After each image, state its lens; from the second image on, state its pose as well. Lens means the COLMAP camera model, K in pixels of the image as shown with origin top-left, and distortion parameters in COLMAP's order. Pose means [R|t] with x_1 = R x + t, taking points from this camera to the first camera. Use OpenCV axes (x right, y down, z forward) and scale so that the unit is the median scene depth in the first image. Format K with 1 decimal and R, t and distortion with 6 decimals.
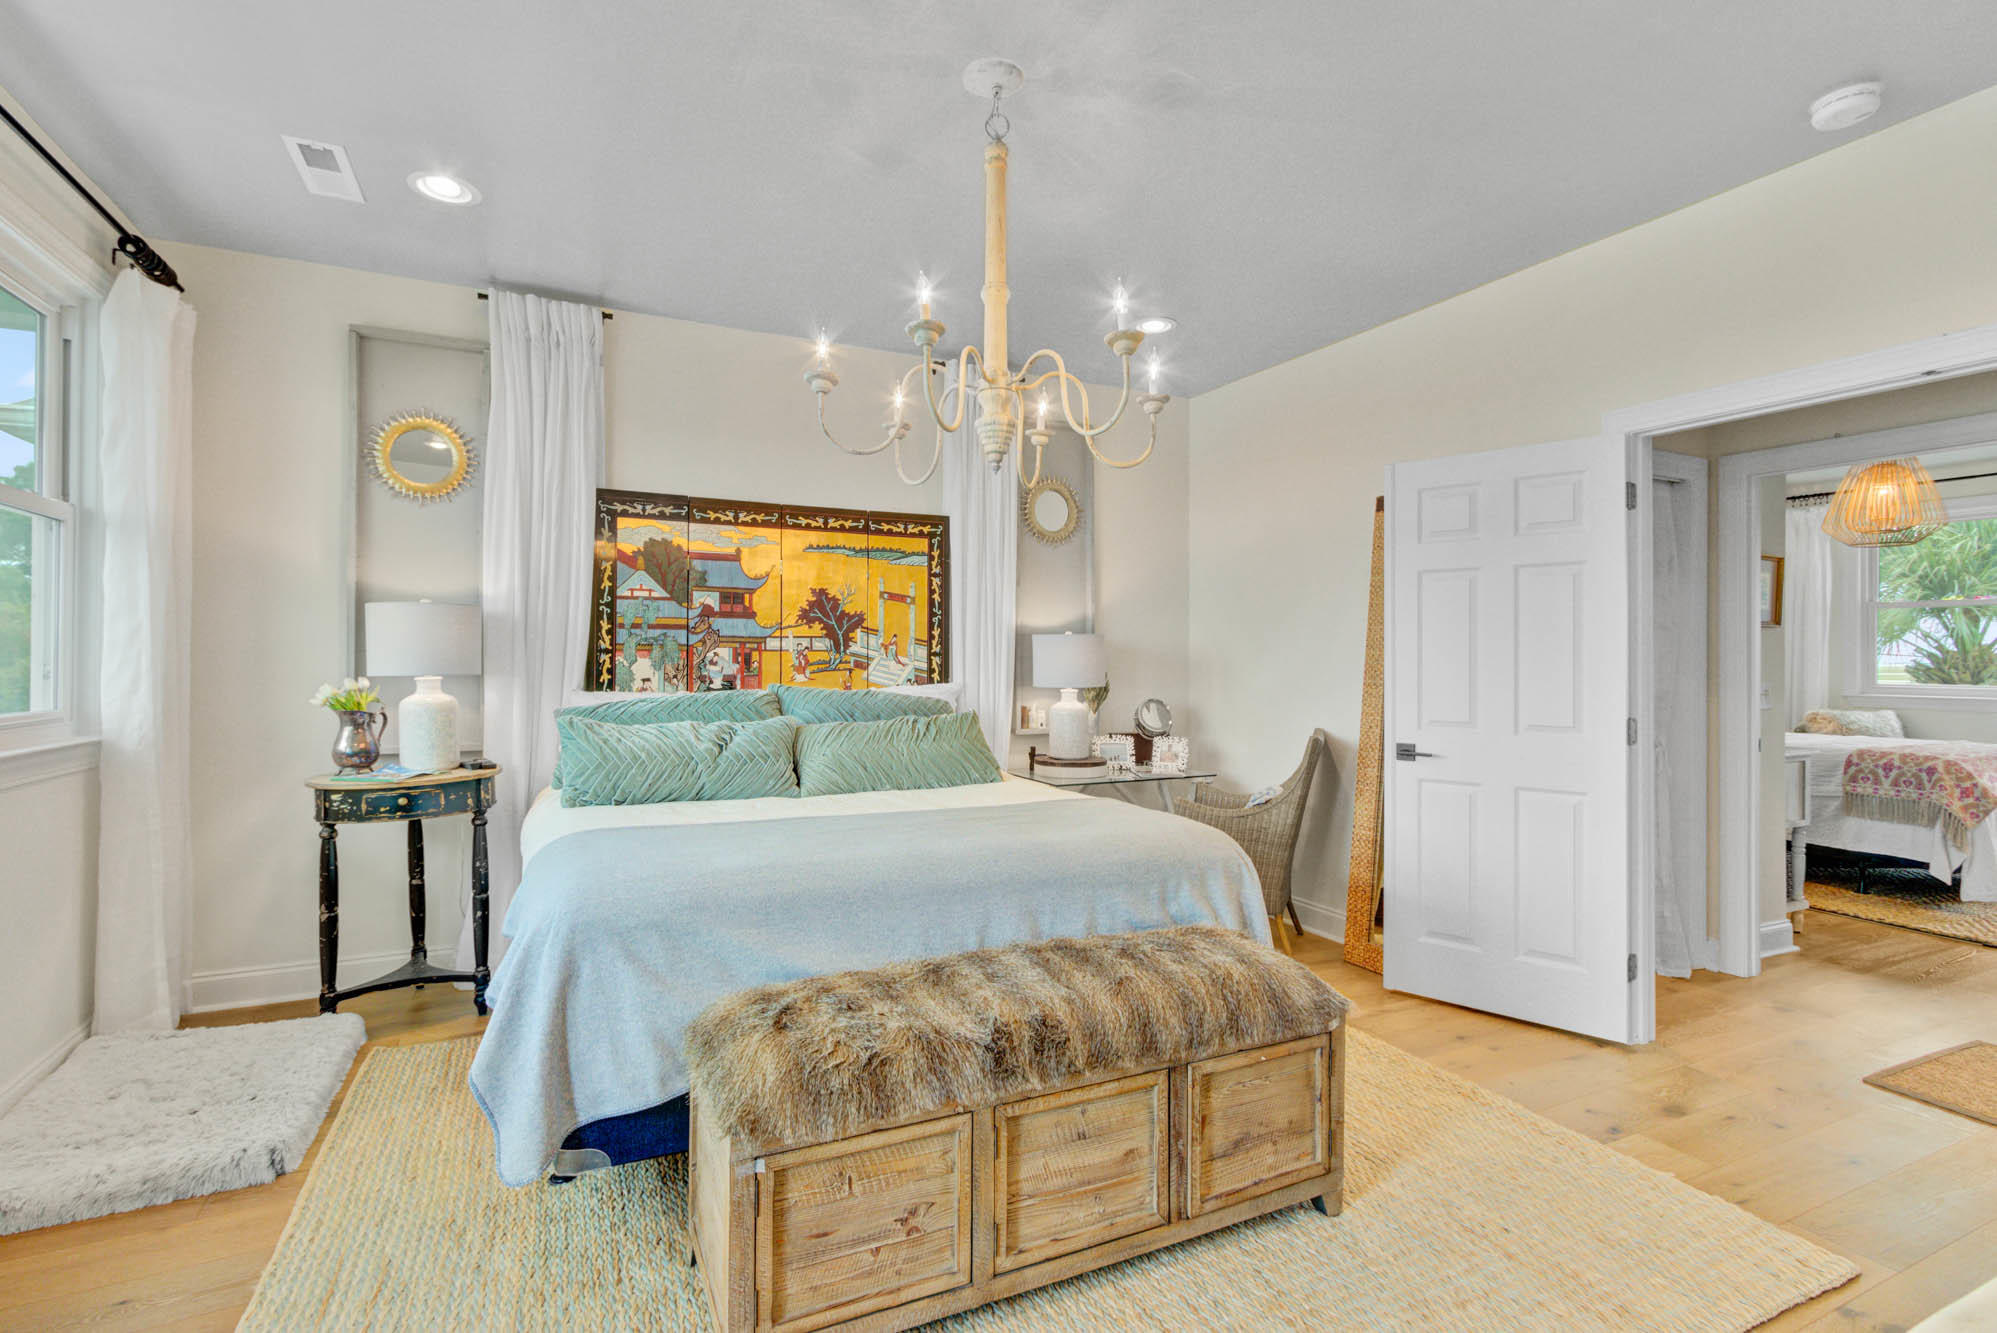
lens RADIAL K [[924.4, 0, 986.8], [0, 924.4, 650.6], [0, 0, 1]] dist [0.001715, 0.000236]
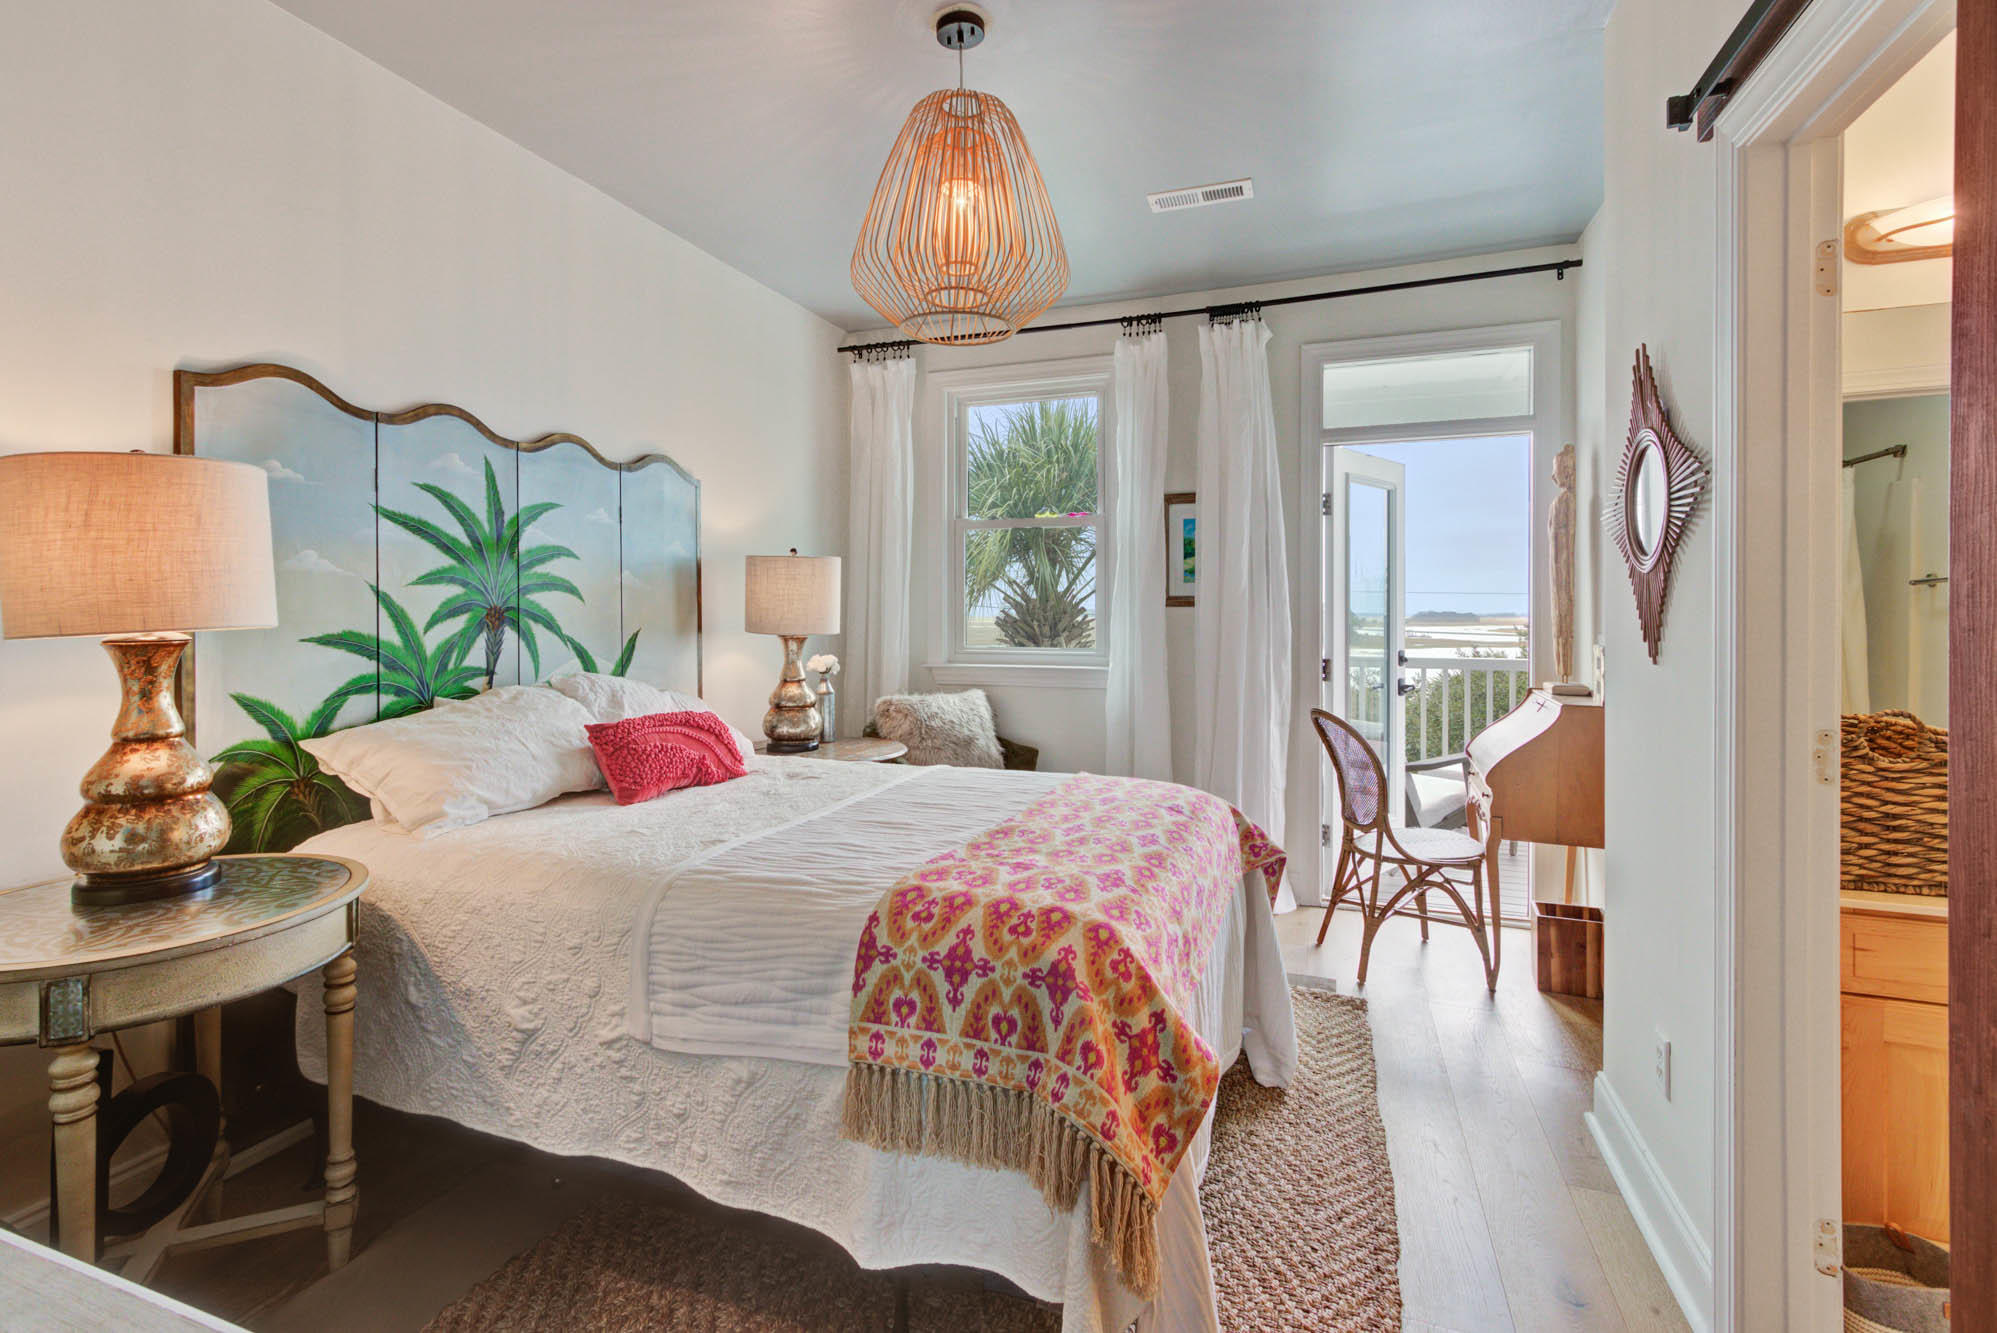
lens RADIAL K [[899.8, 0, 992.3], [0, 899.8, 614.3], [0, 0, 1]] dist [0.002579, 0.000253]
pose [[0.711870, -0.004617, 0.702297, 0.973835], [-0.005711, 0.999907, 0.012362, 0.008781], [-0.702288, -0.012811, 0.711777, 0.985424]]
